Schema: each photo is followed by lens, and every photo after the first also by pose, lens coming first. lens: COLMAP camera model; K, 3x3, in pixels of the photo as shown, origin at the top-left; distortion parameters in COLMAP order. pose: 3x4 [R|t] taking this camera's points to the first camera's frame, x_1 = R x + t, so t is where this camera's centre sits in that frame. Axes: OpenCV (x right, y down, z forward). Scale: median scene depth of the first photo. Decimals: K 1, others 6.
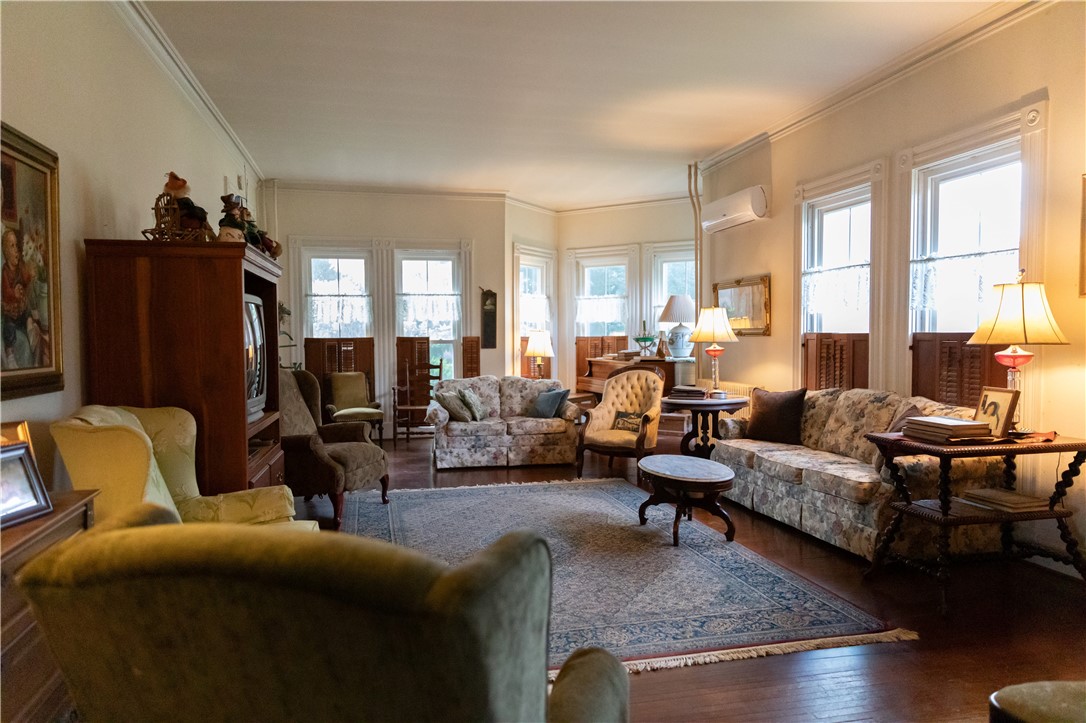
lens RADIAL K [[721.2, 0, 543.0], [0, 721.2, 361.5], [0, 0, 1]] dist [0.006797, -0.003844]
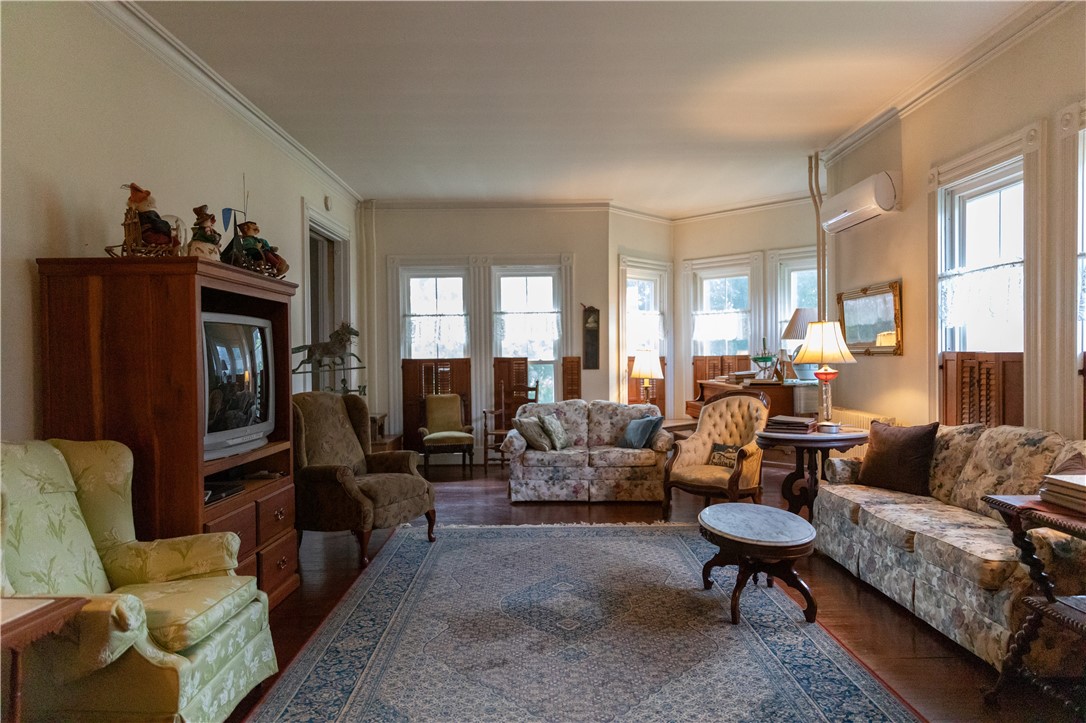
lens RADIAL K [[721.2, 0, 543.0], [0, 721.2, 361.5], [0, 0, 1]] dist [0.006797, -0.003844]
pose [[0.973694, -0.002110, -0.227849, 0.118860], [-0.003598, 0.999690, -0.024634, -0.008110], [0.227830, 0.024806, 0.973385, 0.130771]]
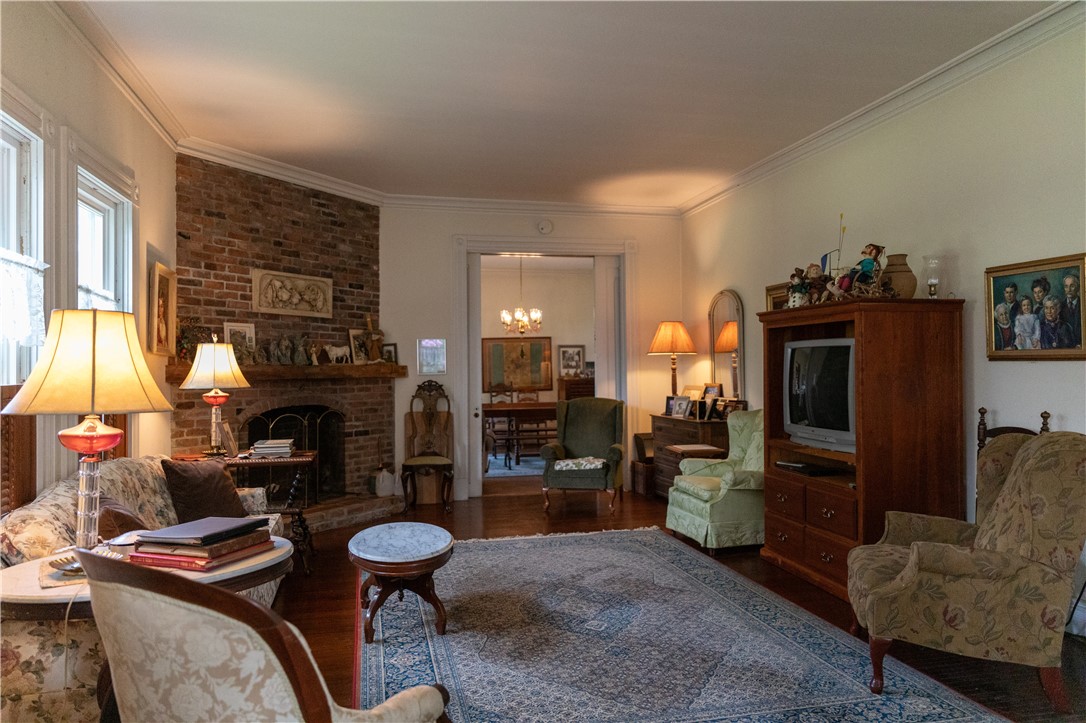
lens RADIAL K [[721.2, 0, 543.0], [0, 721.2, 361.5], [0, 0, 1]] dist [0.006797, -0.003844]
pose [[-0.999928, 0.011864, 0.001625, 0.023820], [0.011900, 0.999634, 0.024283, -0.060205], [-0.001336, 0.024301, -0.999704, 1.437517]]
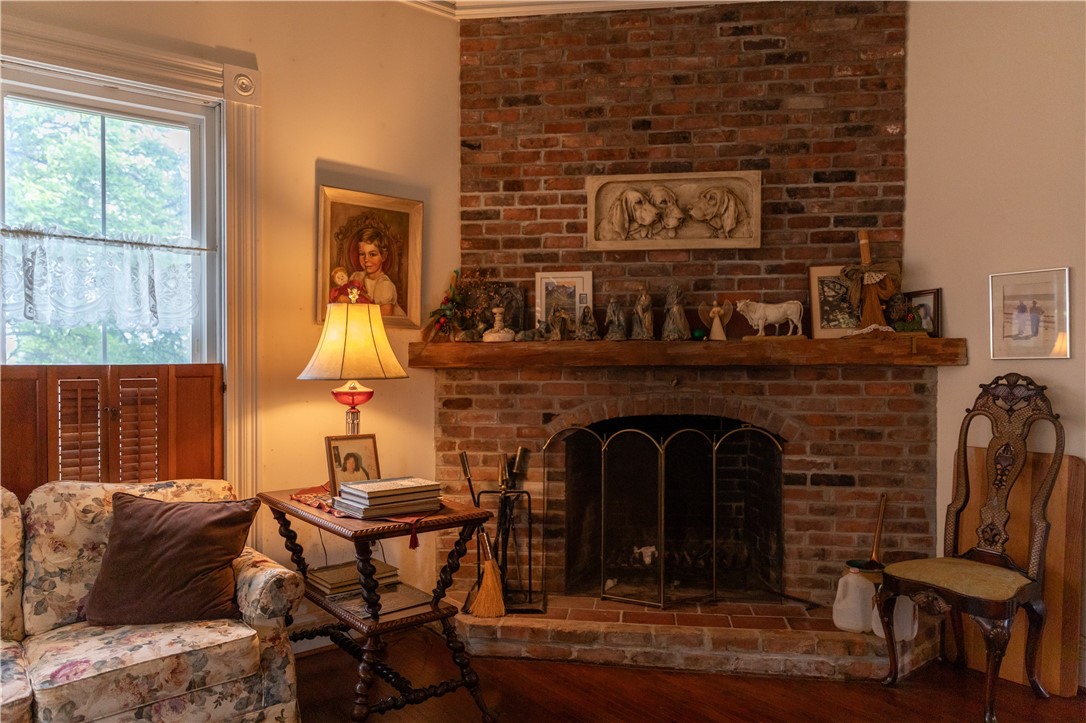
lens RADIAL K [[750.9, 0, 543.0], [0, 750.9, 361.5], [0, 0, 1]] dist [0.017273, -0.001280]
pose [[-0.414818, 0.000830, 0.909904, -0.121889], [0.038848, 0.999104, 0.016799, -0.029806], [-0.909075, 0.042316, -0.414478, 0.703815]]
